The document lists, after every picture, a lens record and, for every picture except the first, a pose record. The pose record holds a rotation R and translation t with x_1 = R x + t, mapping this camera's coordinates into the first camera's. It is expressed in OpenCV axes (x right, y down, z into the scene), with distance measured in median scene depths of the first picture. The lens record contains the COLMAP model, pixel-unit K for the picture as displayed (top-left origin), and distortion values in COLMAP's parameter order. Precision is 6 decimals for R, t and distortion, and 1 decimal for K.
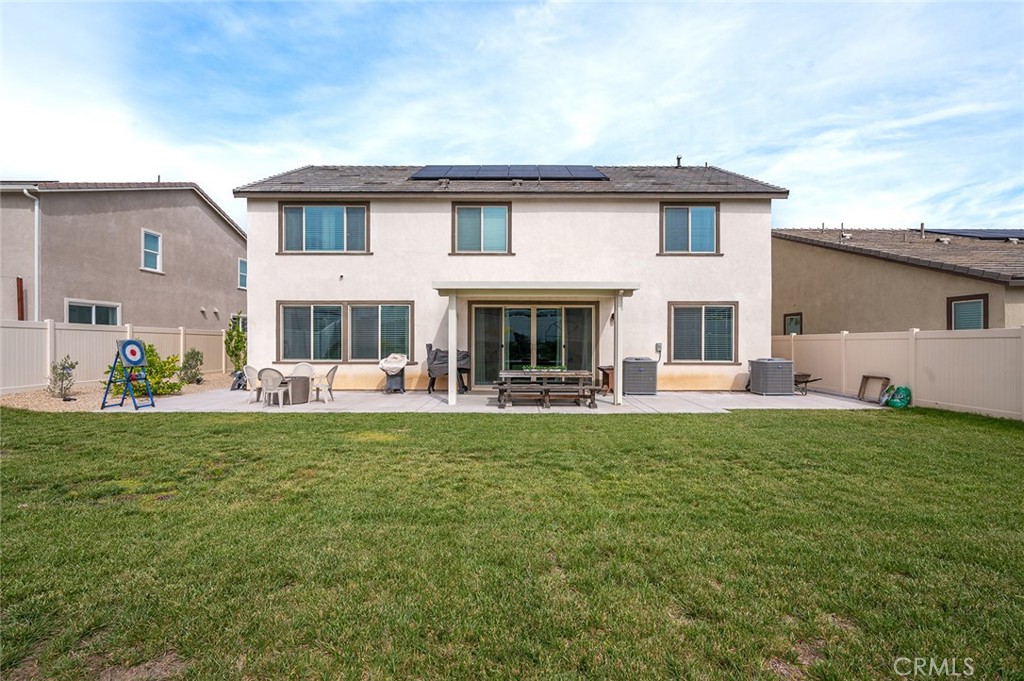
lens RADIAL K [[477.4, 0, 509.9], [0, 477.4, 340.3], [0, 0, 1]] dist [0.002822, 0.001262]
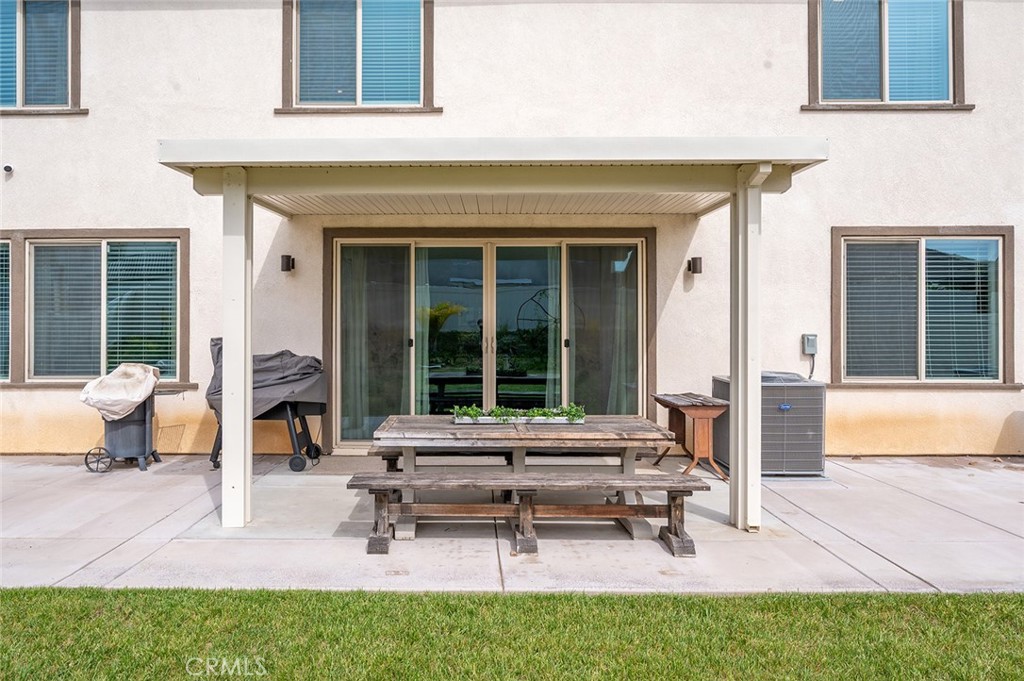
lens RADIAL K [[666.8, 0, 467.7], [0, 666.8, 321.9], [0, 0, 1]] dist [-0.001075, -0.004885]
pose [[0.999984, -0.003047, -0.004765, 0.034170], [0.003016, 0.999975, -0.006338, -0.001379], [0.004784, 0.006324, 0.999969, 0.446613]]
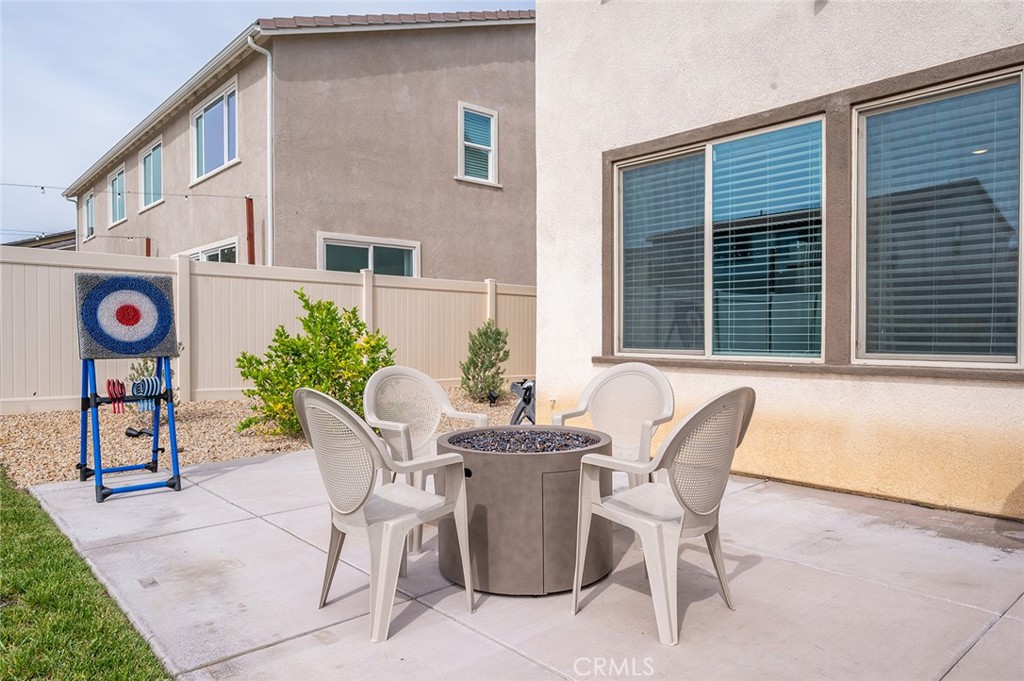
lens RADIAL K [[666.8, 0, 523.1], [0, 666.8, 341.8], [0, 0, 1]] dist [-0.001075, -0.004885]
pose [[0.682770, 0.008674, -0.730582, -0.216684], [0.003387, 0.999881, 0.015036, 0.028891], [0.730625, -0.012740, 0.682660, 0.678776]]
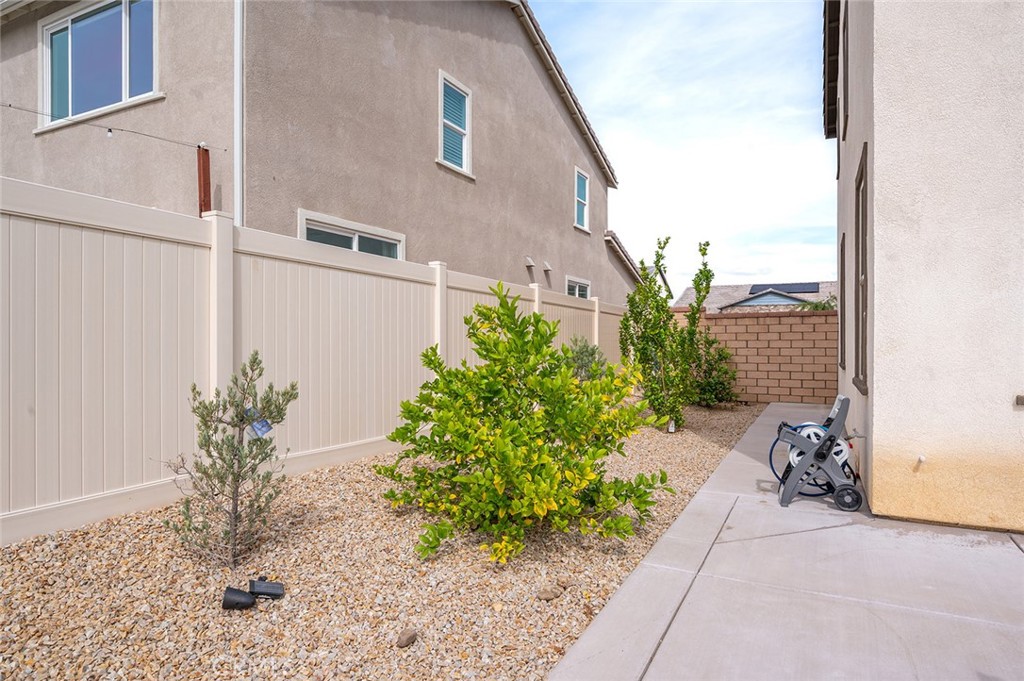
lens RADIAL K [[591.9, 0, 508.9], [0, 591.9, 344.3], [0, 0, 1]] dist [0.000204, 0.001215]
pose [[0.894257, 0.003767, -0.447538, -0.583678], [-0.000214, 0.999968, 0.007990, 0.019895], [0.447554, -0.007049, 0.894229, 0.673119]]
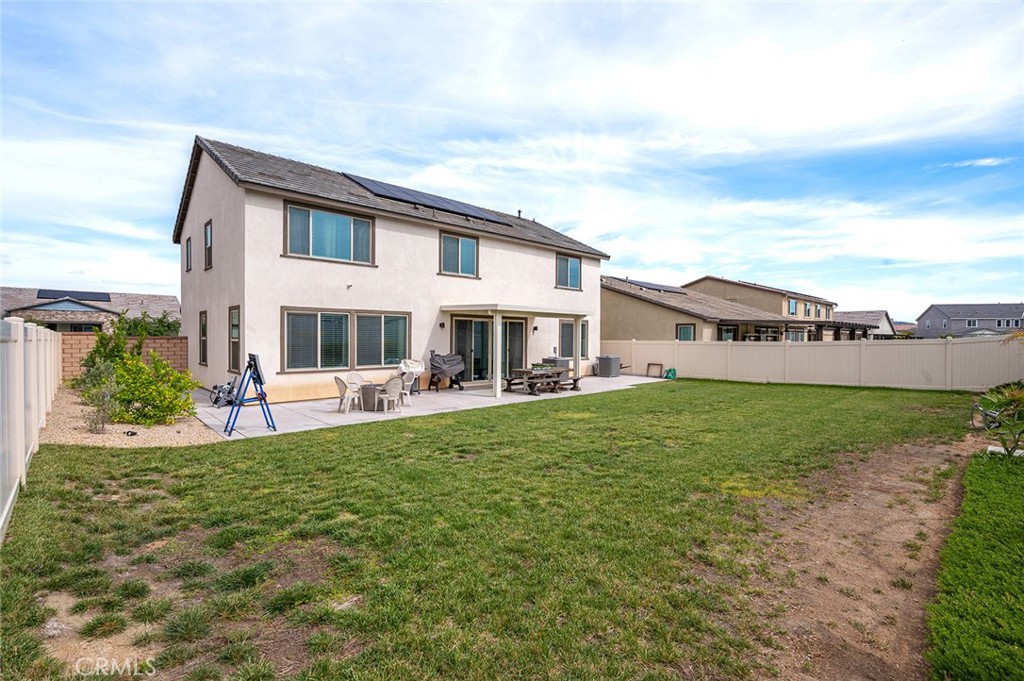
lens RADIAL K [[477.4, 0, 510.0], [0, 477.4, 337.9], [0, 0, 1]] dist [0.002822, 0.001262]
pose [[0.720753, -0.000584, 0.693192, -0.816035], [-0.007162, 0.999940, 0.008289, -0.032574], [-0.693155, -0.010939, 0.720705, 0.021438]]
